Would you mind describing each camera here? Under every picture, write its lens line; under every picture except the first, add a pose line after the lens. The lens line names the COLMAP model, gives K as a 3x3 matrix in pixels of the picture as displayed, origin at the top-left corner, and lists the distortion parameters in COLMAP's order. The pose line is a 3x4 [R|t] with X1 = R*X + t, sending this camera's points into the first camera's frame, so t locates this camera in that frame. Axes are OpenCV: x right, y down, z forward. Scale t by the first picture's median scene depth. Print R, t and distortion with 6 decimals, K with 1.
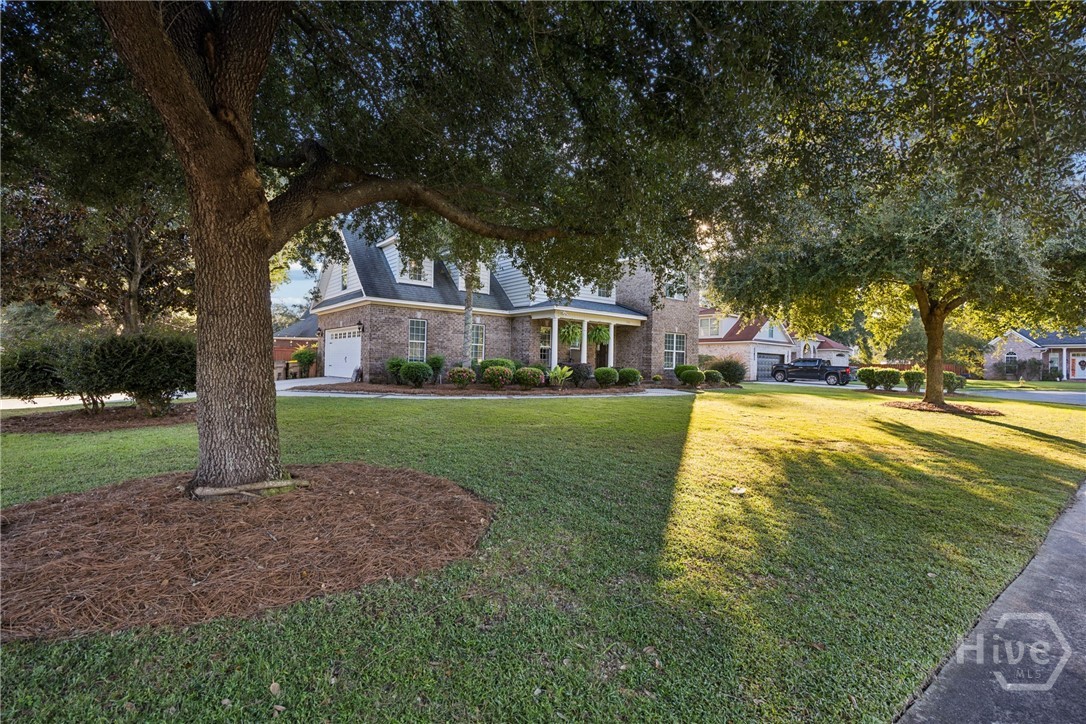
lens RADIAL K [[500.7, 0, 540.5], [0, 500.7, 360.0], [0, 0, 1]] dist [0.001689, 0.000086]
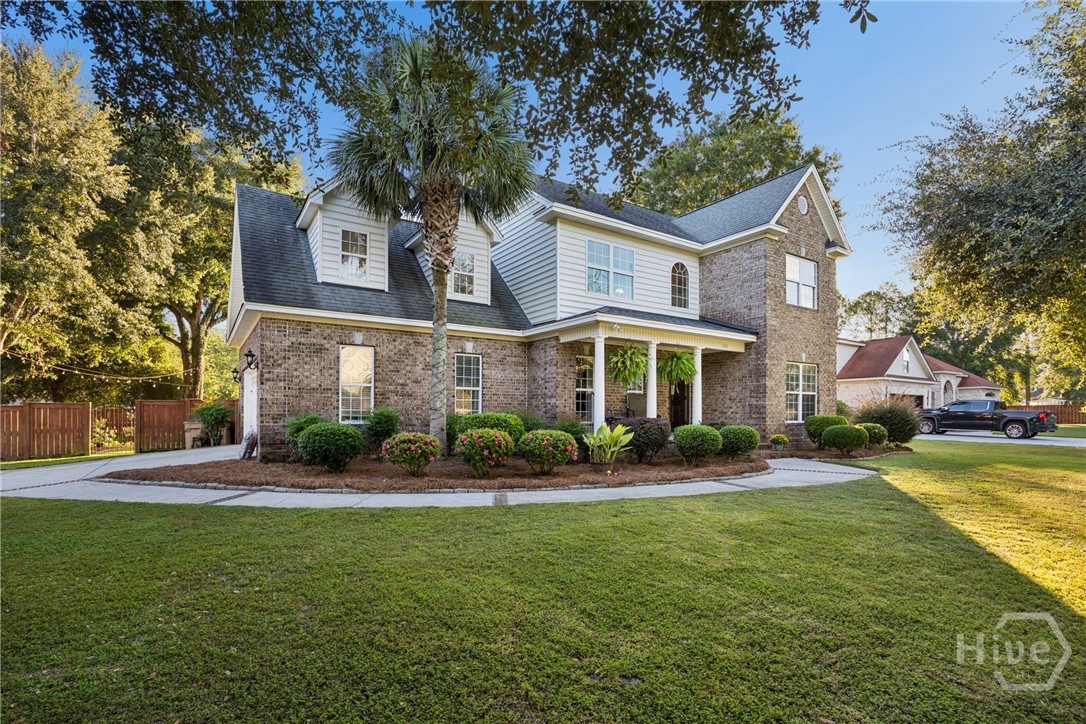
lens RADIAL K [[529.3, 0, 548.8], [0, 529.3, 414.1], [0, 0, 1]] dist [0.001314, -0.000074]
pose [[0.996379, -0.018362, -0.083021, 0.019199], [0.019311, 0.999757, 0.010639, -0.005291], [0.082805, -0.012204, 0.996491, 0.379181]]
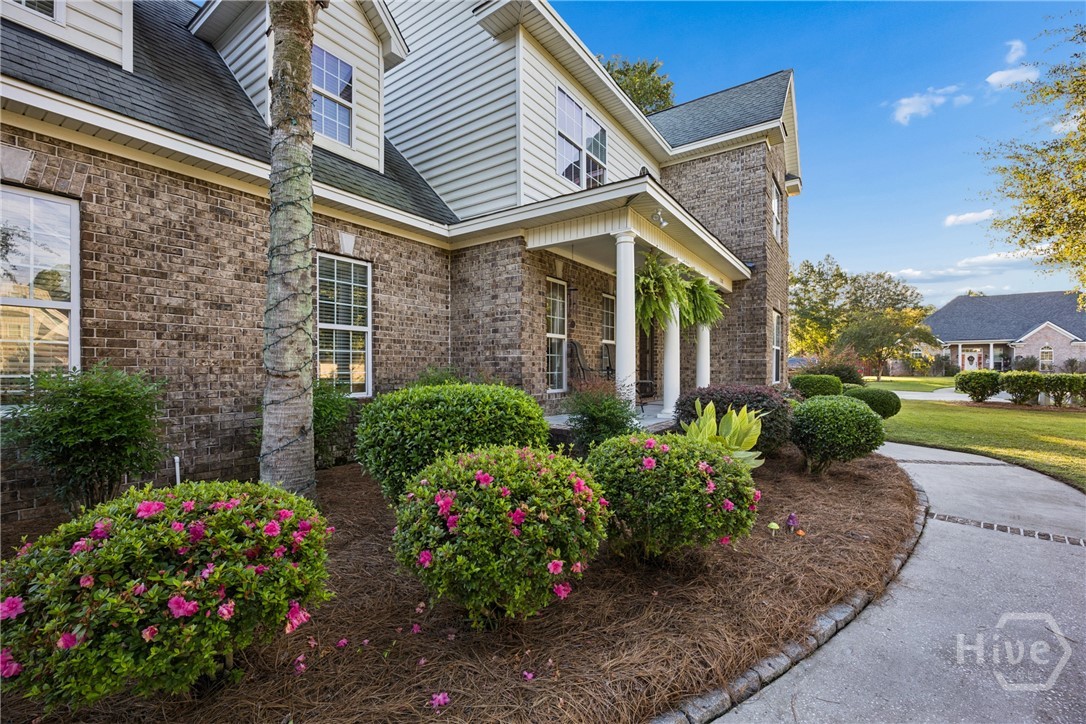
lens RADIAL K [[457.0, 0, 546.1], [0, 457.0, 373.1], [0, 0, 1]] dist [-0.010154, 0.000704]
pose [[0.960192, -0.024910, 0.278227, -0.088217], [0.017963, 0.999461, 0.027488, -0.009474], [-0.278762, -0.021396, 0.960122, 0.704657]]
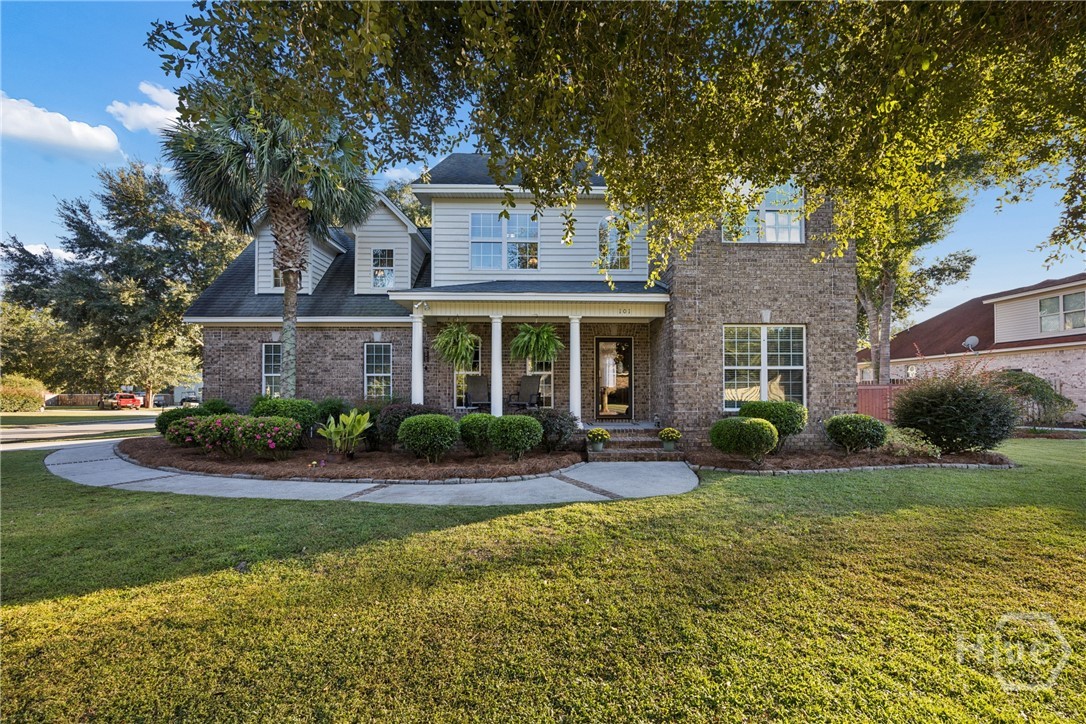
lens RADIAL K [[457.0, 0, 568.4], [0, 457.0, 390.2], [0, 0, 1]] dist [-0.010154, 0.000704]
pose [[0.799193, -0.024841, -0.600561, 0.410588], [0.027361, 0.999613, -0.004936, -0.001764], [0.600452, -0.012487, 0.799564, 0.672392]]
